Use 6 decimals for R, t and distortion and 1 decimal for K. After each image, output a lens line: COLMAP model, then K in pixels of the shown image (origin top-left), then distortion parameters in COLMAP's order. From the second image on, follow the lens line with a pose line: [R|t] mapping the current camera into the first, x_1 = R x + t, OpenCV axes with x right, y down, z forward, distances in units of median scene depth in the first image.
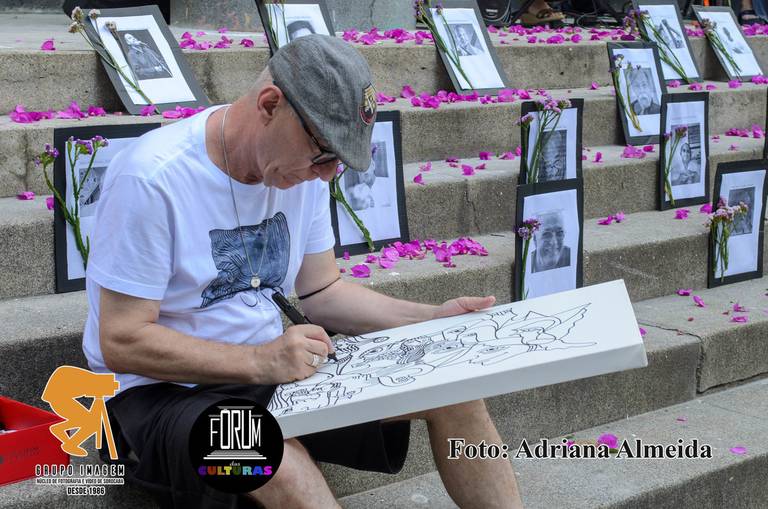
lens RADIAL K [[1603.2, 0, 384.0], [0, 1603.2, 254.5], [0, 0, 1]] dist [0.027102, -0.046599]
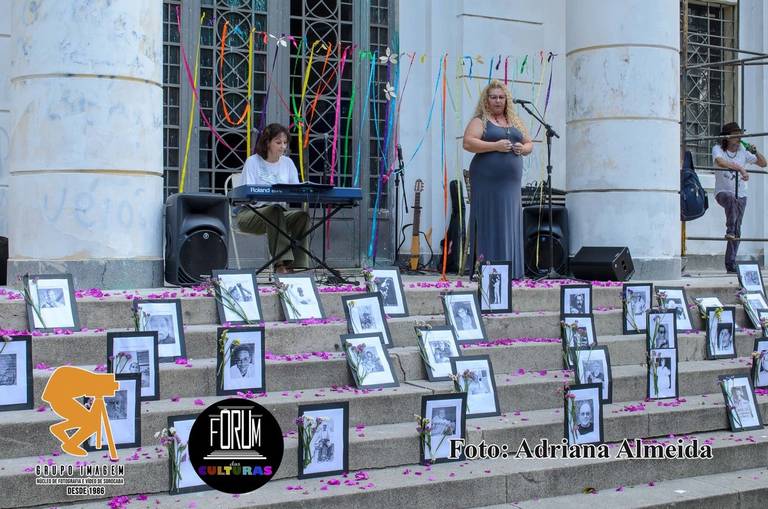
lens RADIAL K [[1121.3, 0, 406.1], [0, 1121.3, 253.7], [0, 0, 1]] dist [-0.020768, -0.006398]
pose [[0.971415, -0.009200, -0.237207, 0.659365], [-0.027542, 0.988132, -0.151115, -0.013017], [0.235783, 0.153328, 0.959634, -0.037760]]
